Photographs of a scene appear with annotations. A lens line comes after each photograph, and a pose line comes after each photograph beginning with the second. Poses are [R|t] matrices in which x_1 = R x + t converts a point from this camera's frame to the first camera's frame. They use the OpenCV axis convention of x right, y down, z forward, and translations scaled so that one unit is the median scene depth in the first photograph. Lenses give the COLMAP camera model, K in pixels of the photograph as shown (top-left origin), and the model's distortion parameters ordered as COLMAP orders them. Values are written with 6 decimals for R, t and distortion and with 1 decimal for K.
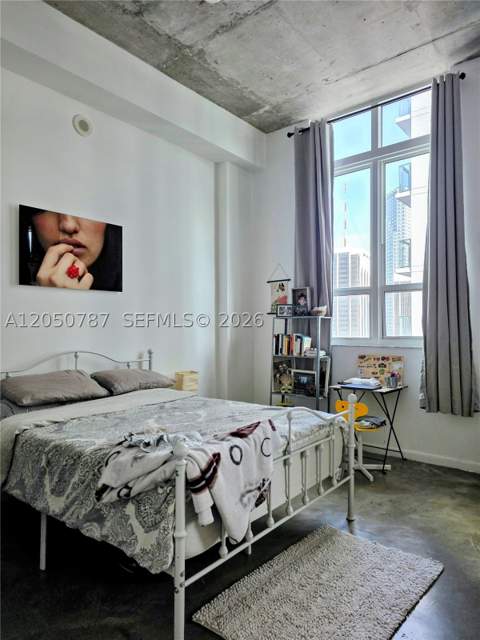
lens RADIAL K [[422.8, 0, 243.0], [0, 422.8, 317.6], [0, 0, 1]] dist [0.075374, -0.054035]
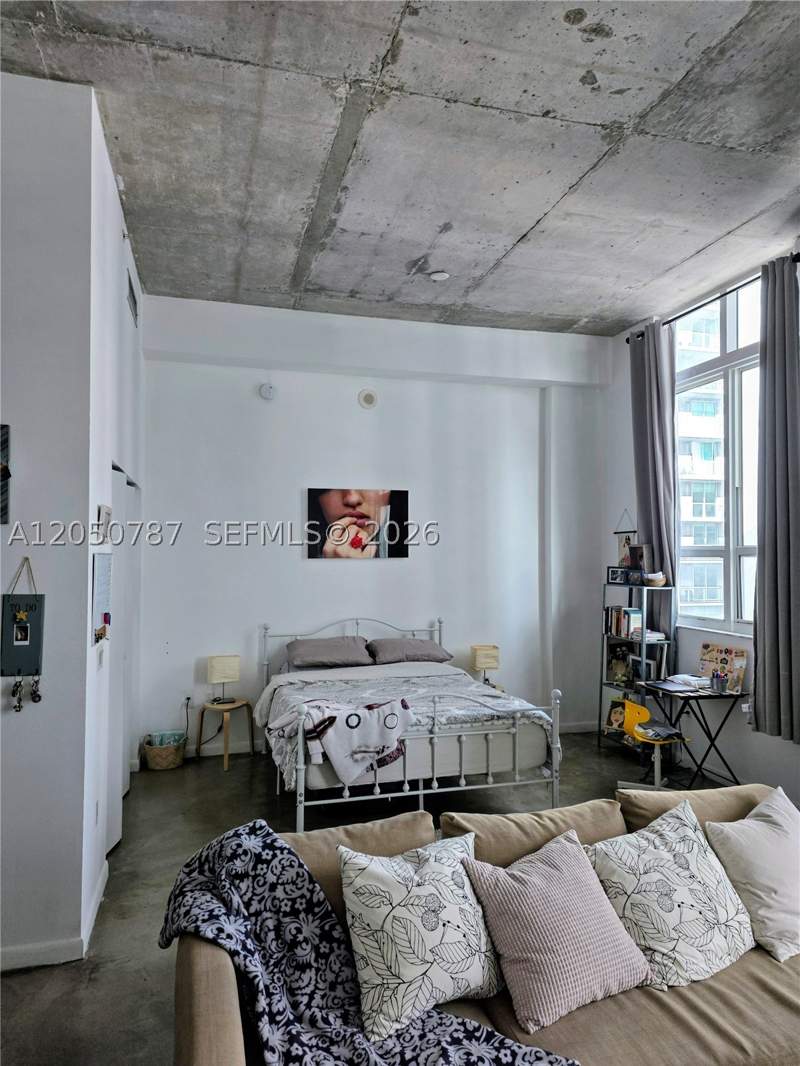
lens RADIAL K [[704.3, 0, 405.0], [0, 704.3, 529.0], [0, 0, 1]] dist [0.075374, -0.054035]
pose [[0.812217, -0.015687, -0.583144, 0.686627], [0.010168, 0.999867, -0.012735, -0.113458], [0.583266, 0.004414, 0.812269, -0.322456]]
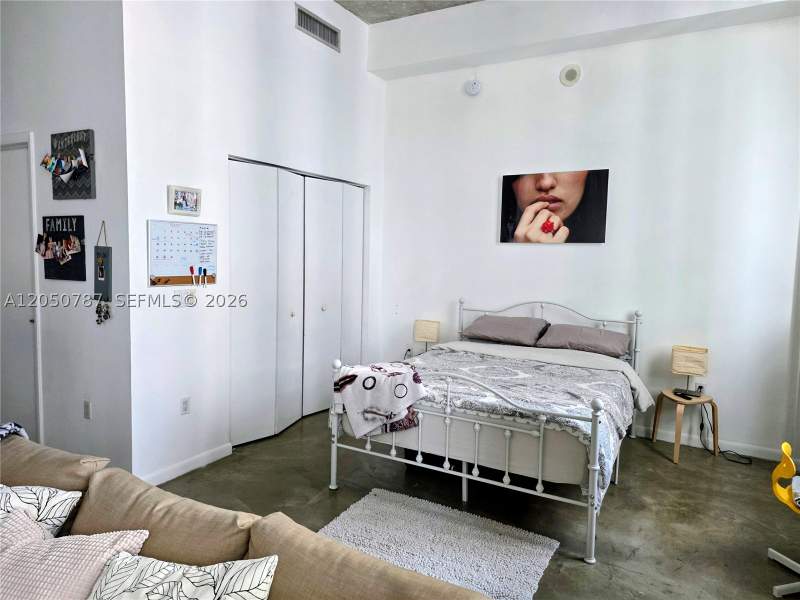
lens RADIAL K [[528.5, 0, 402.1], [0, 528.5, 296.5], [0, 0, 1]] dist [0.075374, -0.054035]
pose [[0.159776, 0.093619, -0.982704, 0.830927], [-0.002105, 0.995523, 0.094497, -0.057701], [0.987151, -0.013029, 0.159258, 0.422484]]
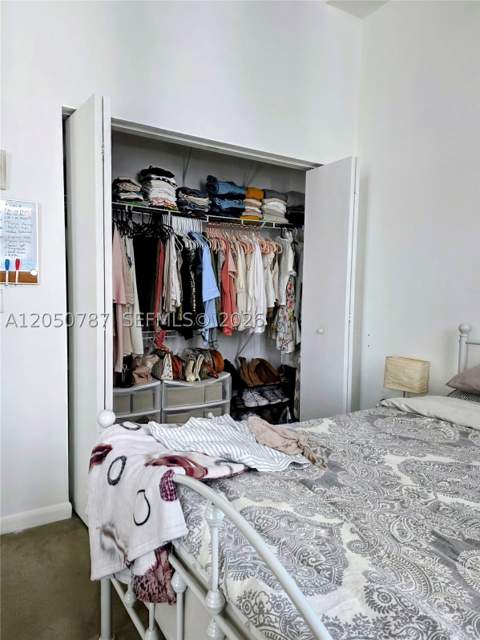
lens RADIAL K [[441.2, 0, 240.9], [0, 441.2, 325.9], [0, 0, 1]] dist [0.045973, -0.022861]
pose [[-0.342753, 0.062195, -0.937365, 0.269162], [0.005269, 0.997918, 0.064286, 0.033267], [0.939411, 0.017095, -0.342367, 0.708335]]
